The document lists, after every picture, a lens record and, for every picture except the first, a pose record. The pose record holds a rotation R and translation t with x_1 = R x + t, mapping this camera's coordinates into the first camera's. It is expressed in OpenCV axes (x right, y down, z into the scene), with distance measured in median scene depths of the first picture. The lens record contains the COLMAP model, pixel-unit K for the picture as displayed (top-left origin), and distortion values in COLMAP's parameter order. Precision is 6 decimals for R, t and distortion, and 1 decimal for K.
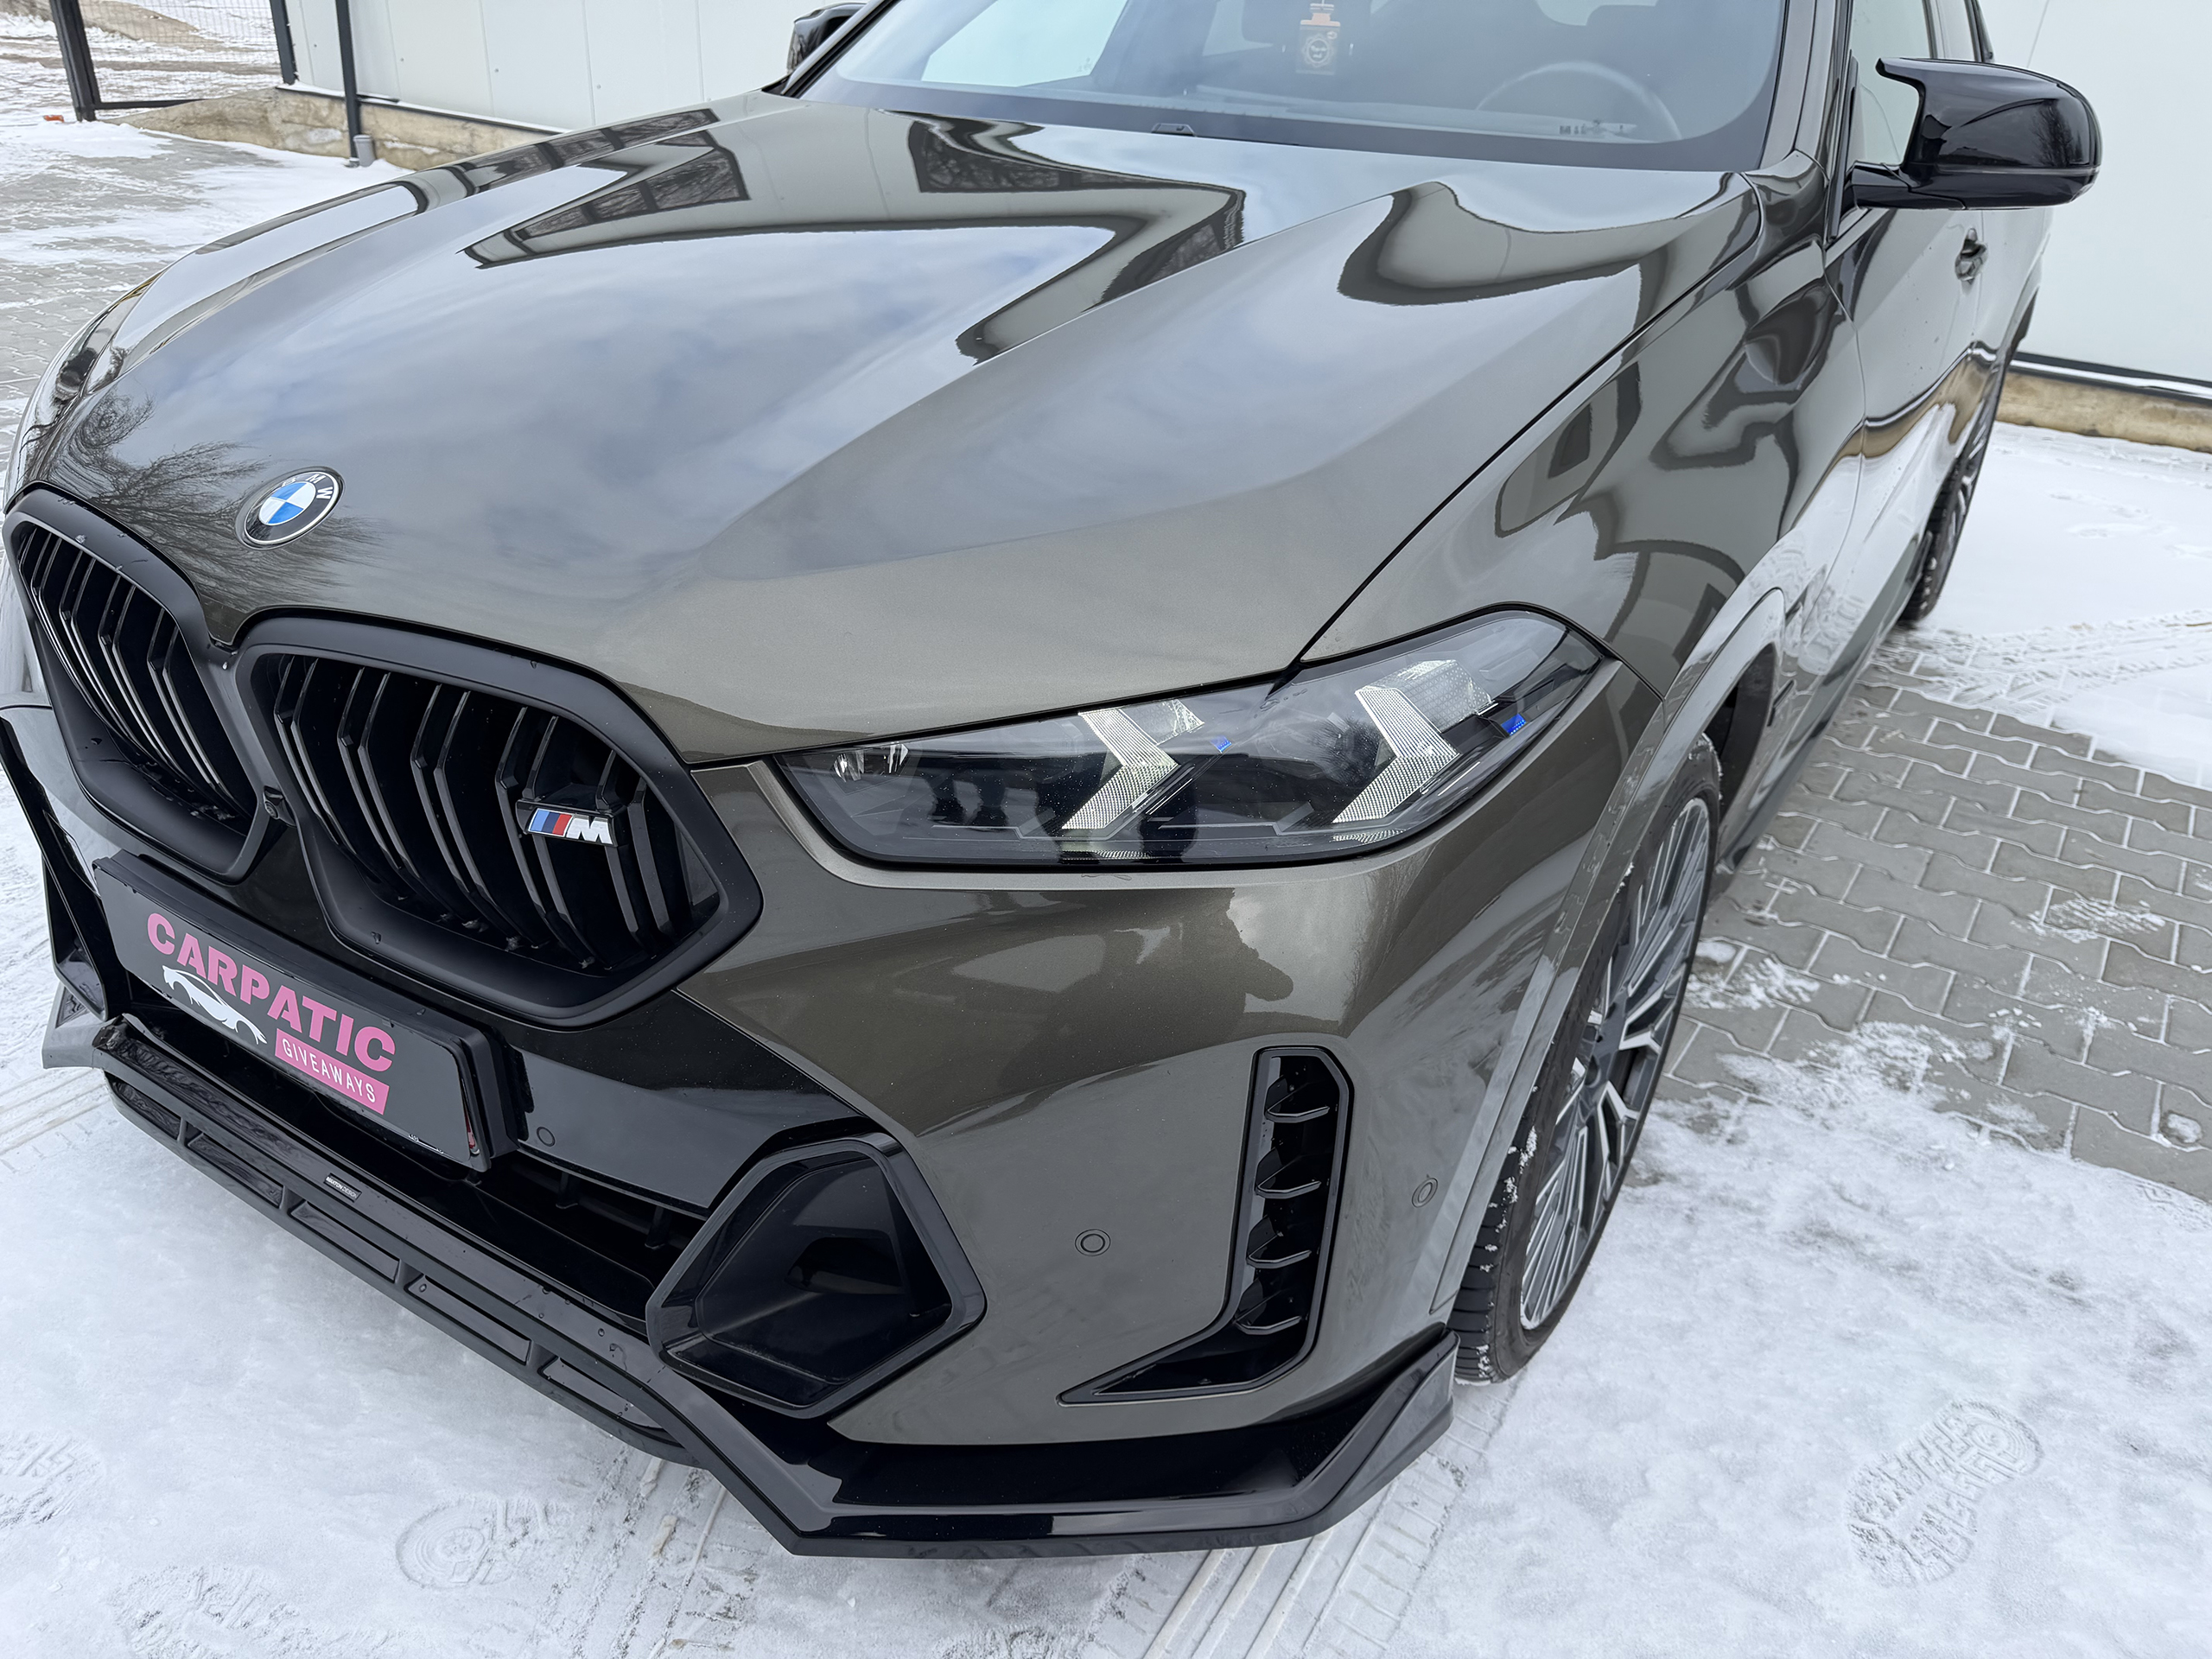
lens RADIAL K [[1563.6, 0, 1105.8], [0, 1563.6, 838.1], [0, 0, 1]] dist [0.034864, -0.038620]
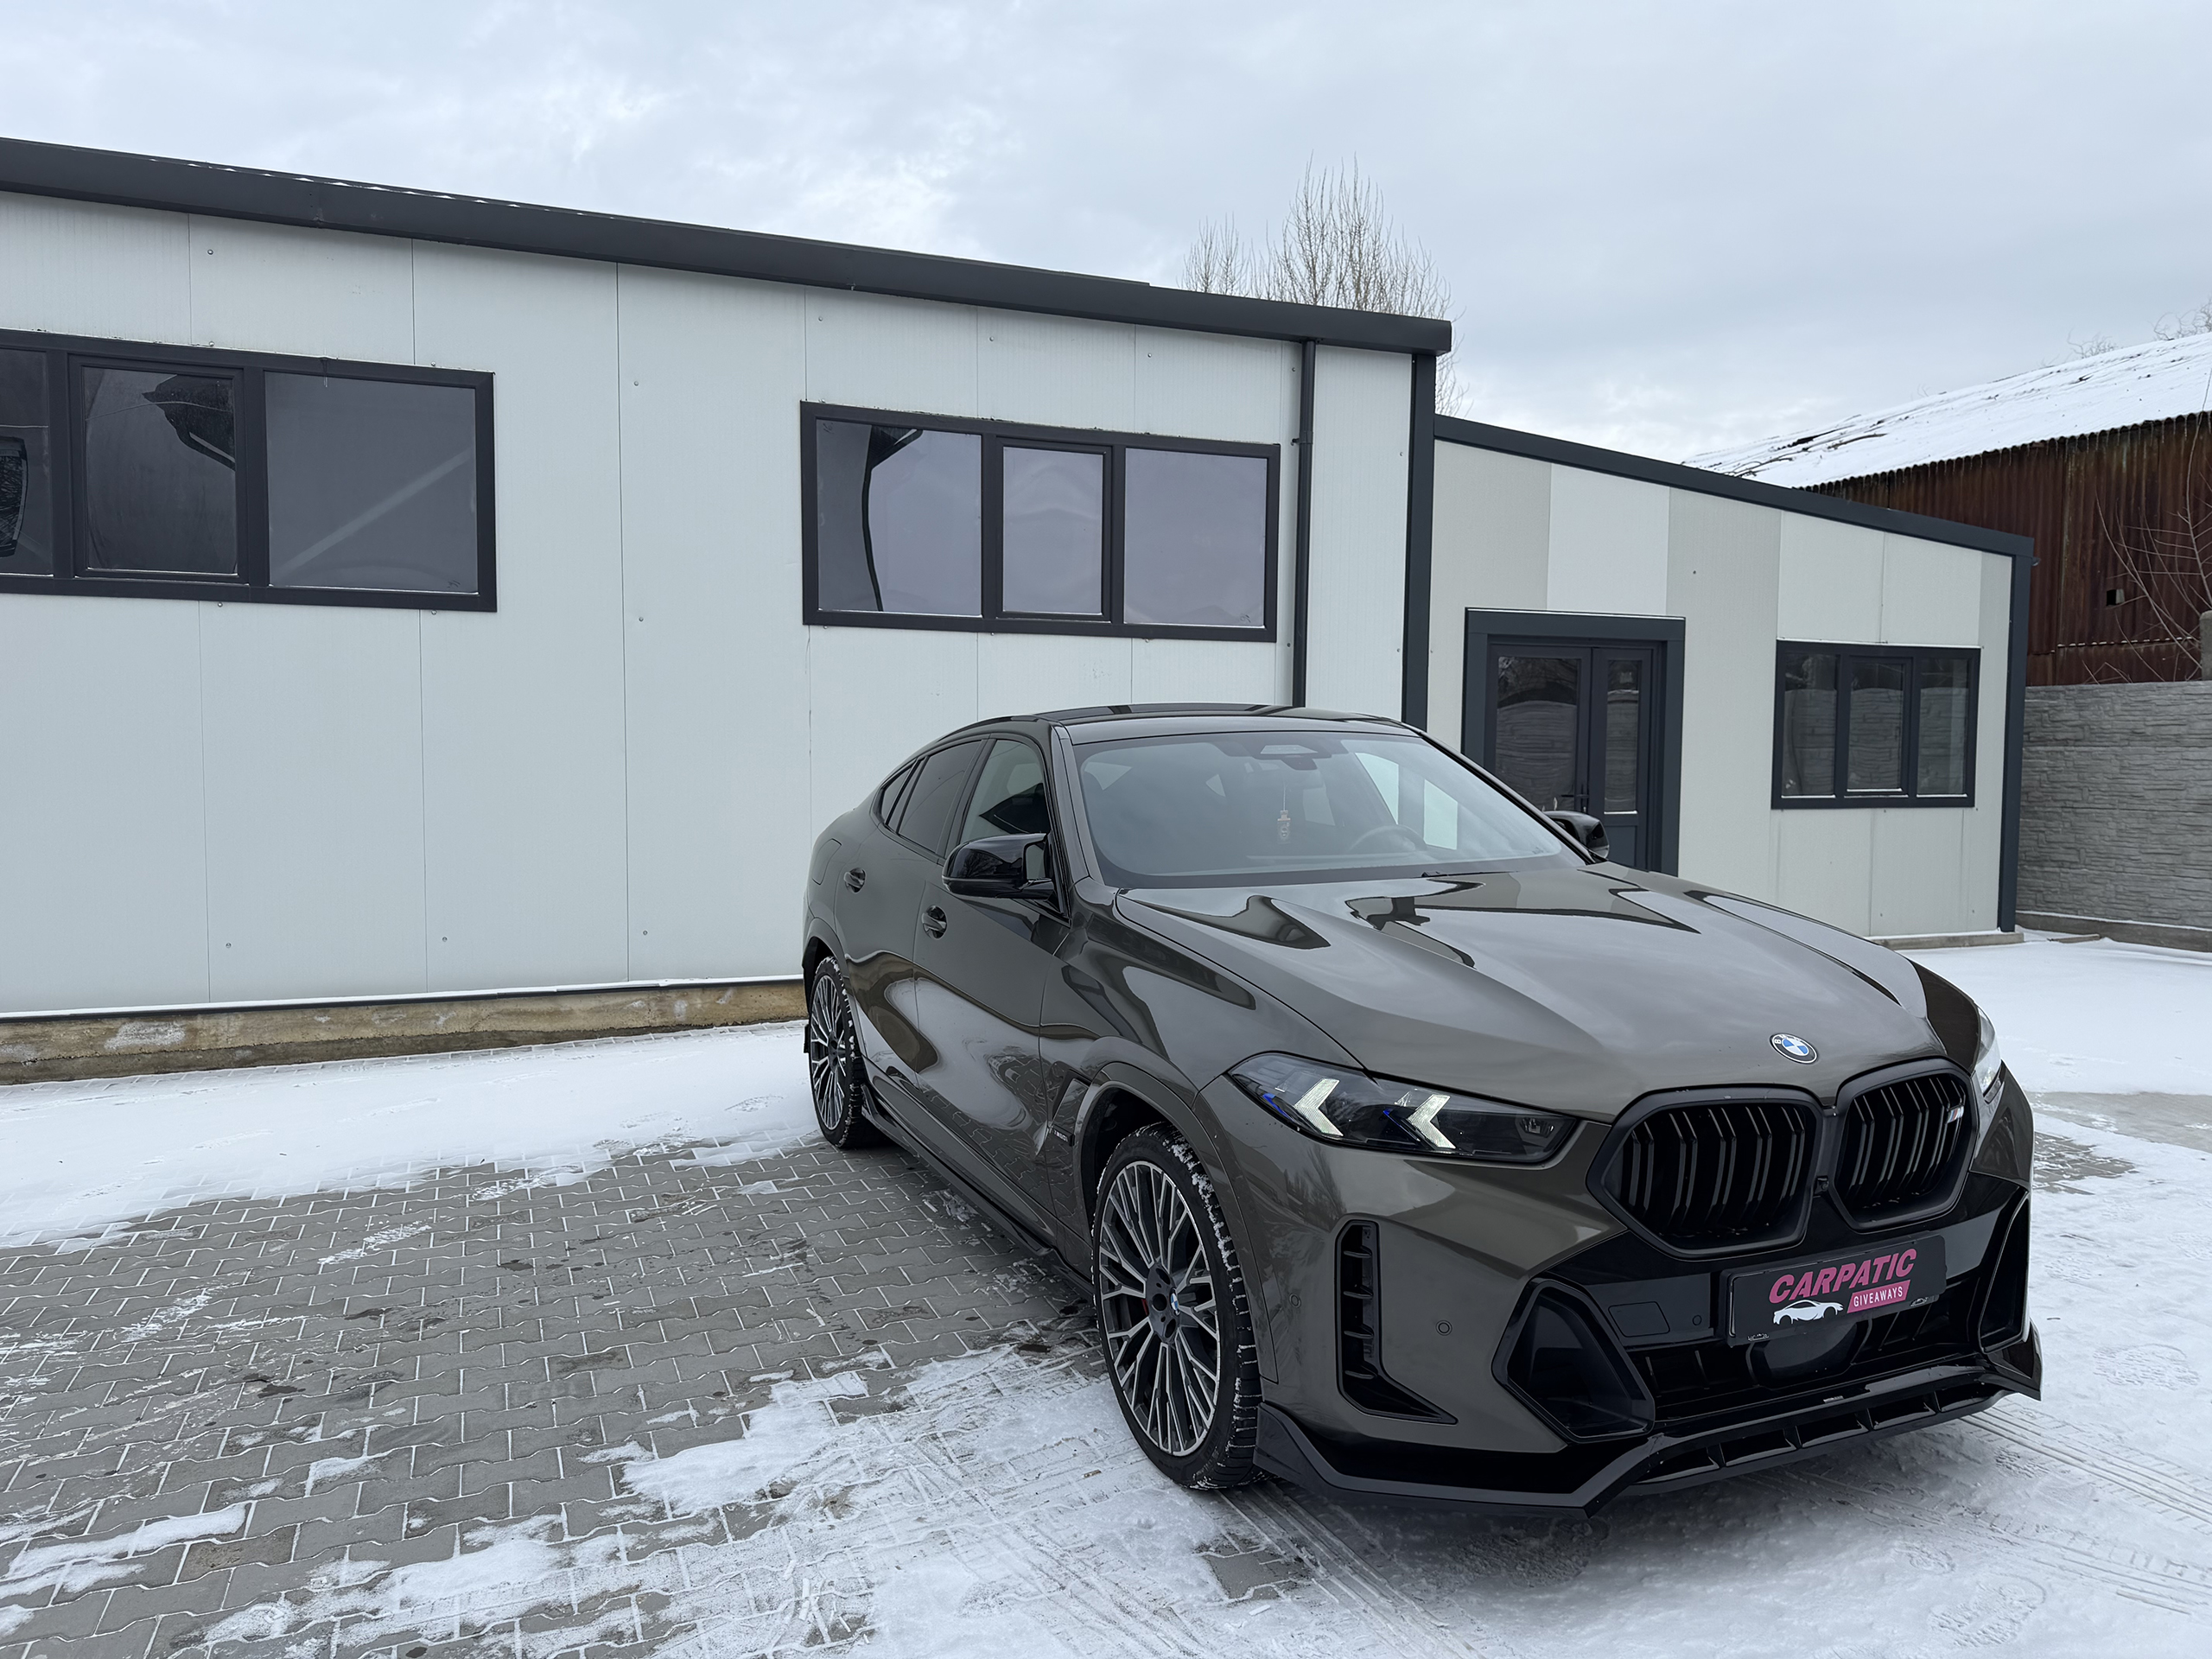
lens RADIAL K [[1563.6, 0, 1100.7], [0, 1563.6, 851.0], [0, 0, 1]] dist [0.034864, -0.038620]
pose [[0.565077, -0.106026, 0.818197, -2.009049], [0.424408, 0.887789, -0.178068, -0.328381], [-0.707507, 0.447871, 0.546667, 0.212307]]
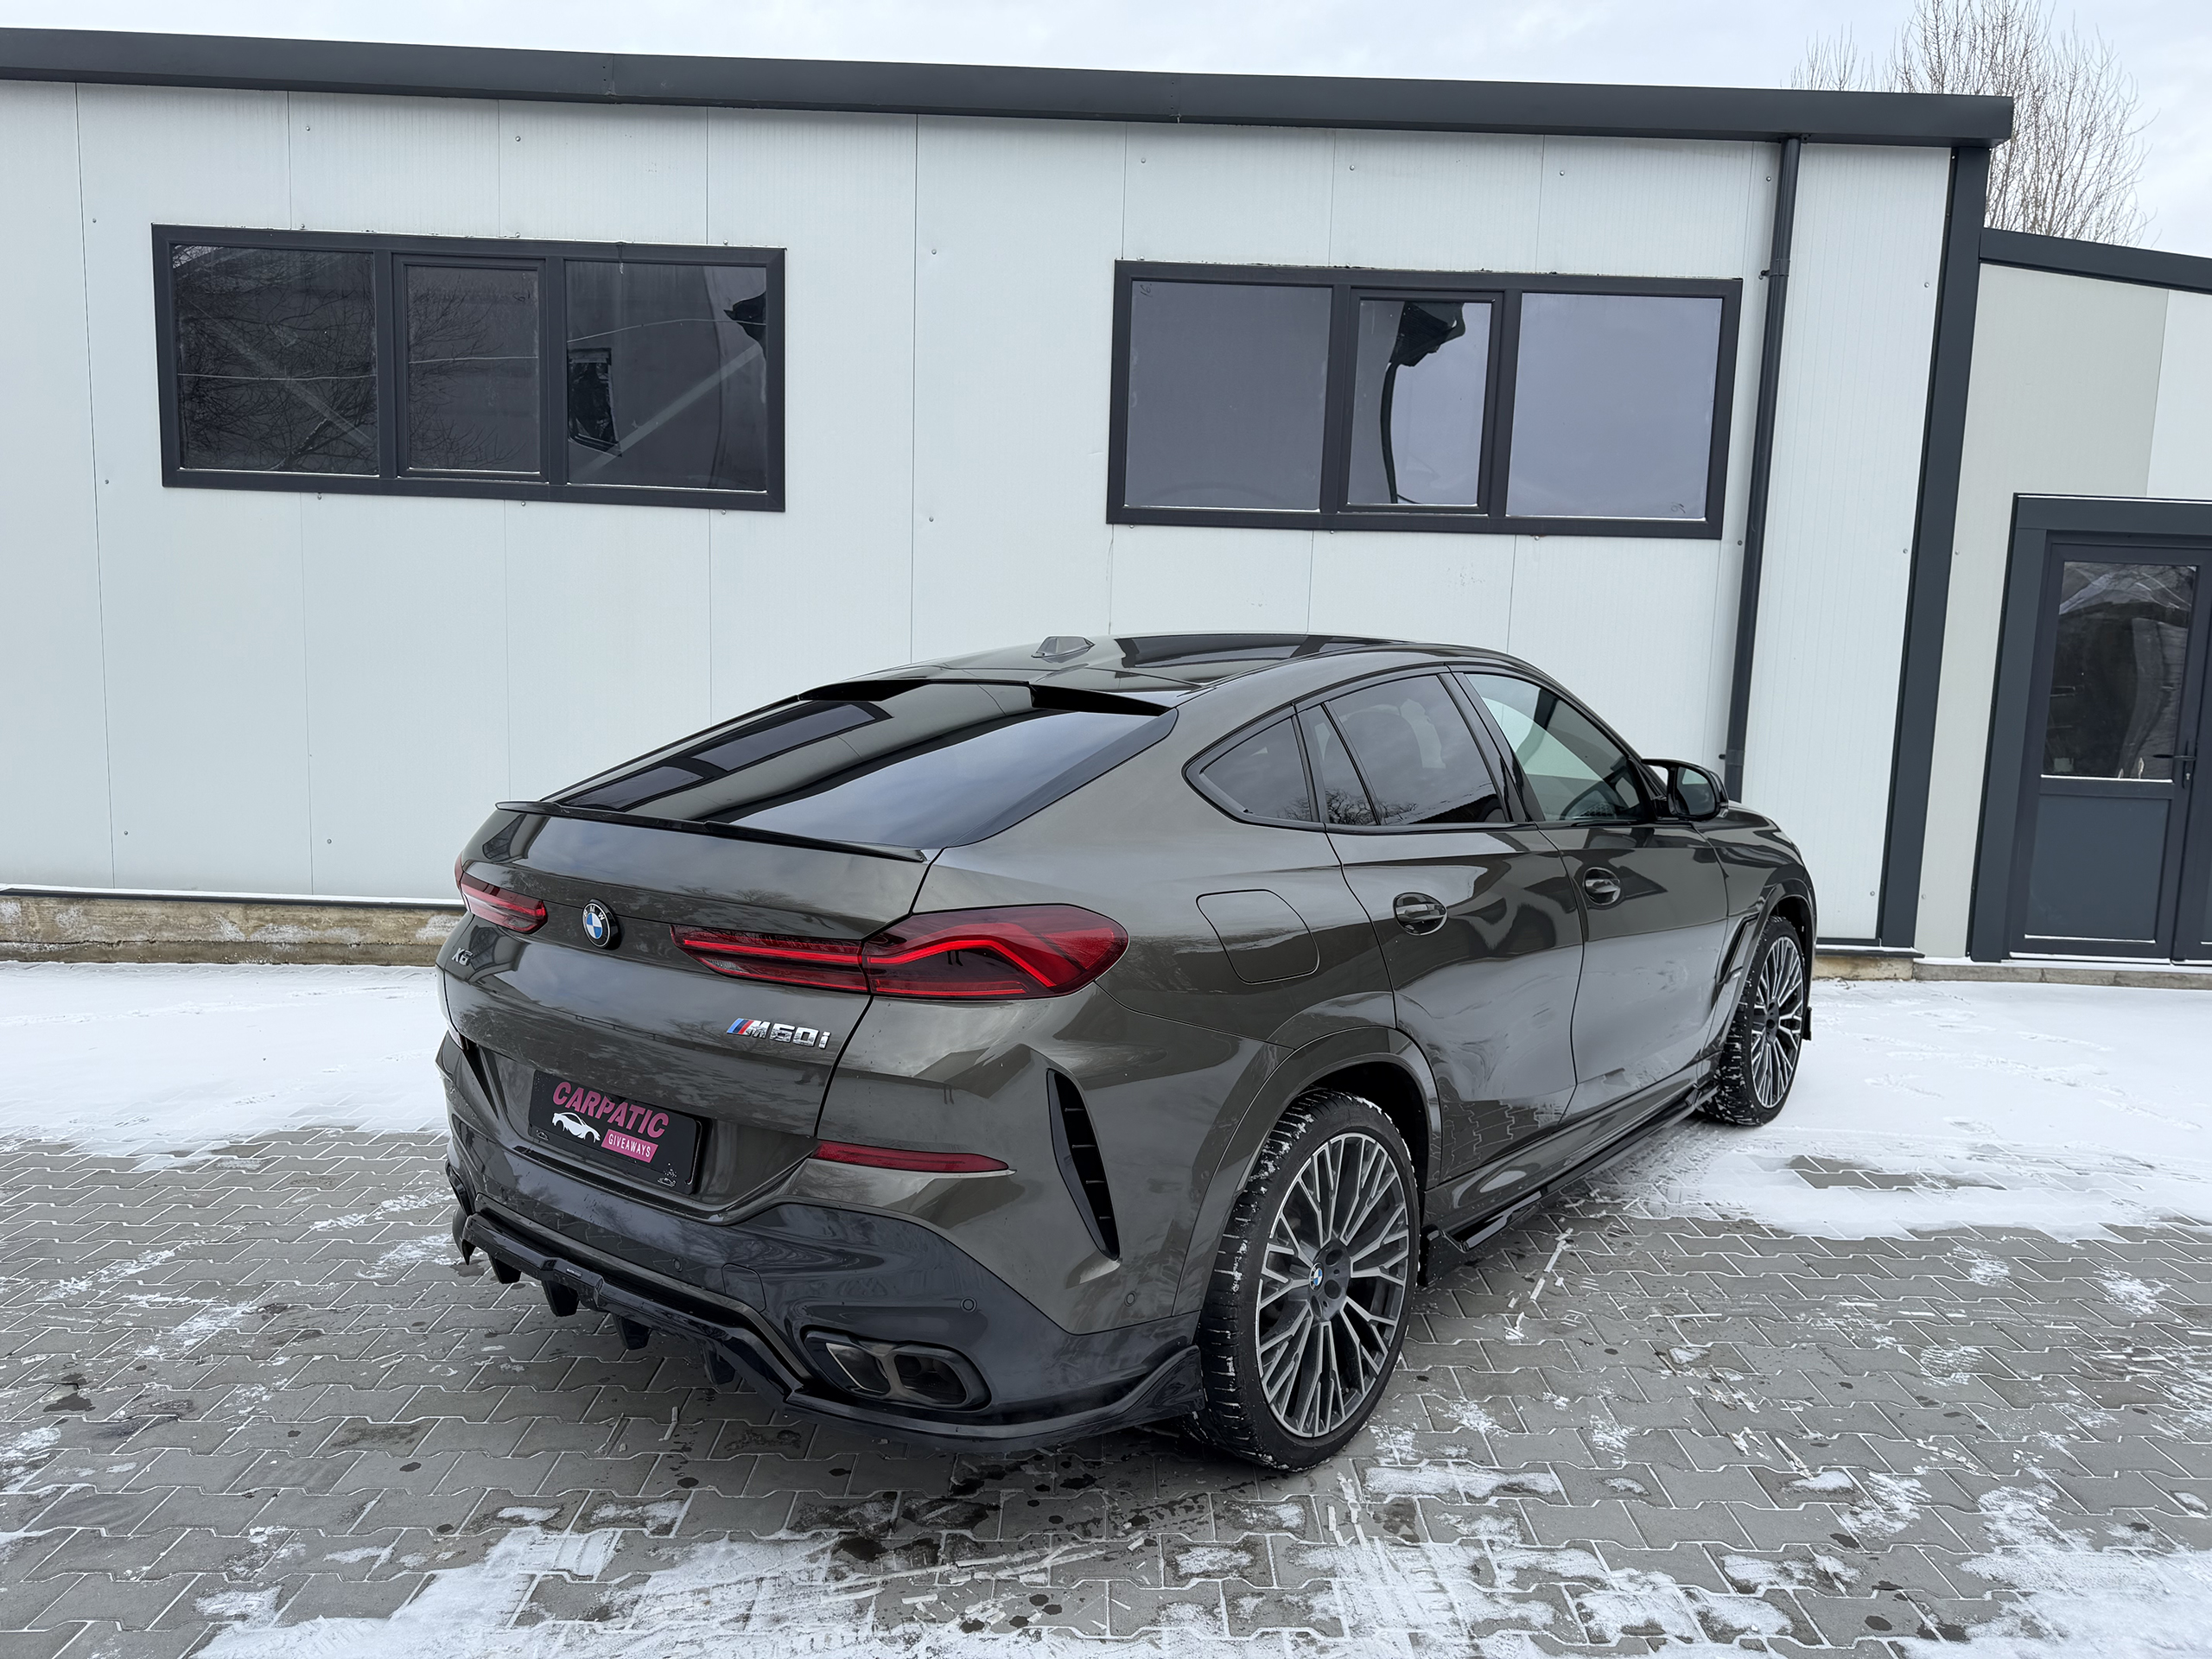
lens RADIAL K [[1563.6, 0, 1099.5], [0, 1563.6, 835.9], [0, 0, 1]] dist [0.034864, -0.038620]
pose [[0.828939, -0.100118, 0.550305, -0.962282], [0.286266, 0.921171, -0.263619, -0.312289], [-0.480532, 0.376058, 0.792256, 0.176930]]
